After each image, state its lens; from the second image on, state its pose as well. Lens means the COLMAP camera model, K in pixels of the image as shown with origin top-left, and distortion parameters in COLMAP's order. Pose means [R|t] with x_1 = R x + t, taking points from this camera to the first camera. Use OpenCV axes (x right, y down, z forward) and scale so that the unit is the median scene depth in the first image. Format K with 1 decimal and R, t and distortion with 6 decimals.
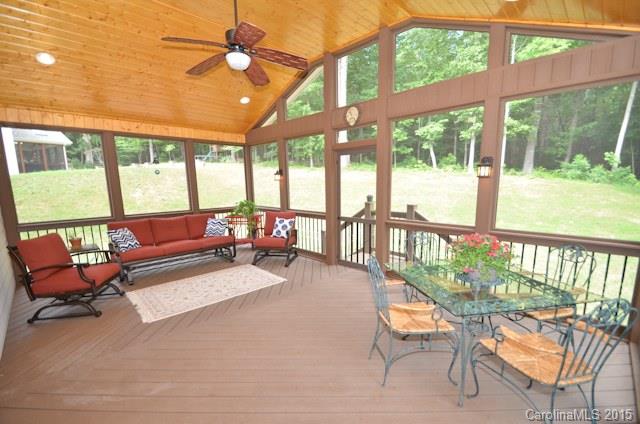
lens RADIAL K [[286.2, 0, 325.6], [0, 286.2, 224.8], [0, 0, 1]] dist [0.020169, -0.000199]
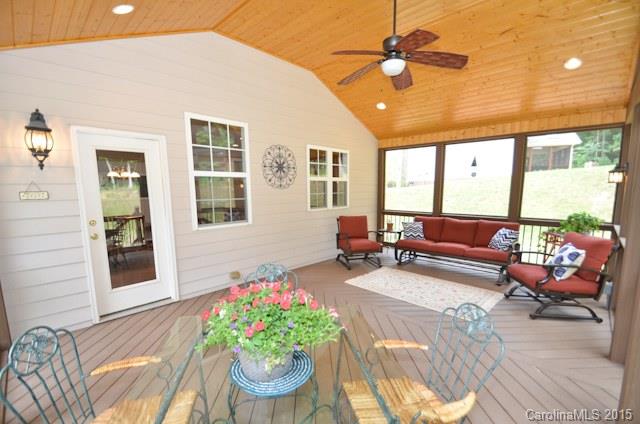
lens RADIAL K [[283.3, 0, 314.7], [0, 283.3, 225.3], [0, 0, 1]] dist [0.001022, -0.000324]
pose [[0.018092, 0.156995, -0.987434, 0.375651], [-0.147554, 0.977201, 0.152664, -0.070814], [0.988889, 0.142938, 0.040845, 0.389205]]
